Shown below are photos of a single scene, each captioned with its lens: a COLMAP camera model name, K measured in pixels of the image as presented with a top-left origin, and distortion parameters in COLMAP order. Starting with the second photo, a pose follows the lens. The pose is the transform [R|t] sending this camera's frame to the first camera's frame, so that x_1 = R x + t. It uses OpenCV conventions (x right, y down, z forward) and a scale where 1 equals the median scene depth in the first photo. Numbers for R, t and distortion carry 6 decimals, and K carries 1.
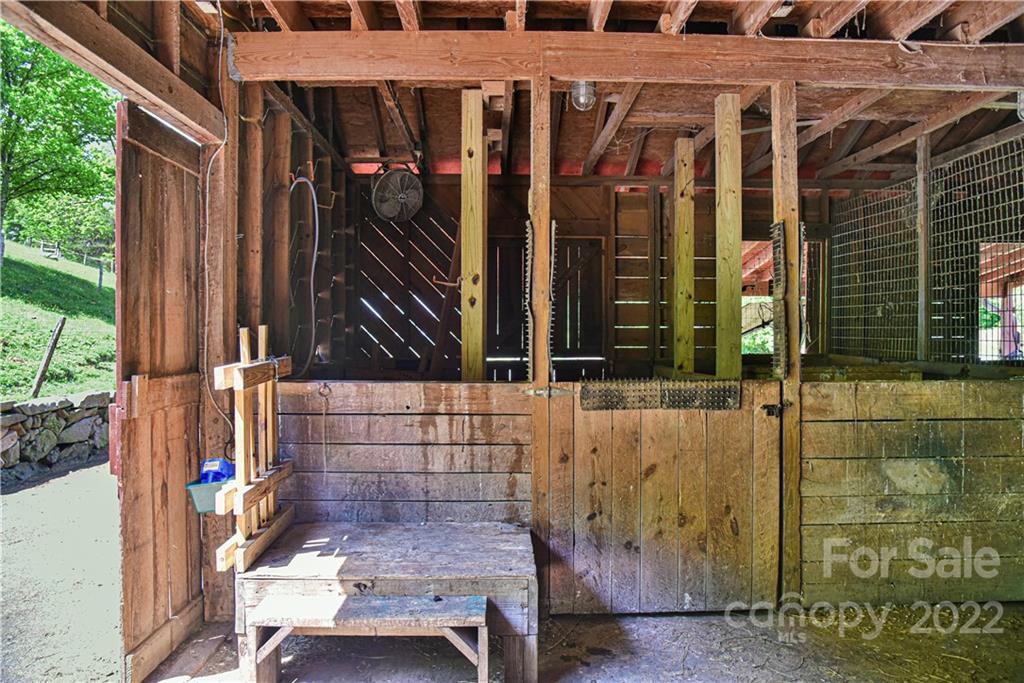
lens RADIAL K [[746.9, 0, 512.0], [0, 746.9, 341.5], [0, 0, 1]] dist [-0.066284, 0.000911]
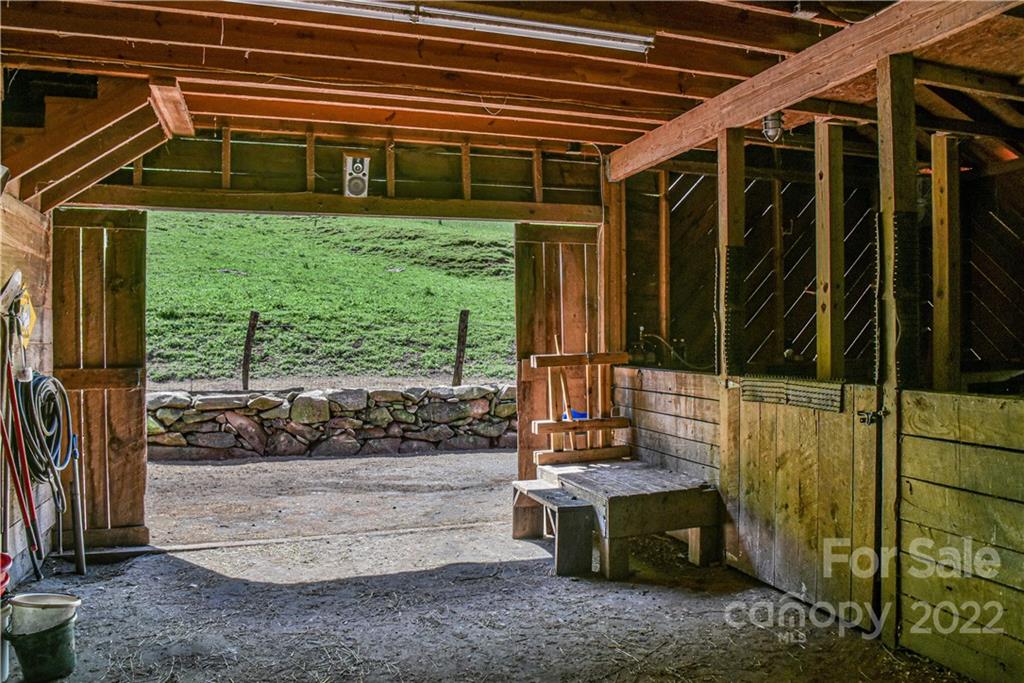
lens RADIAL K [[746.9, 0, 512.0], [0, 746.9, 341.5], [0, 0, 1]] dist [-0.066284, 0.000911]
pose [[0.282542, 0.003481, -0.959249, 1.132912], [-0.002179, 0.999993, 0.002987, -0.005922], [0.959253, 0.001246, 0.282547, 0.306840]]
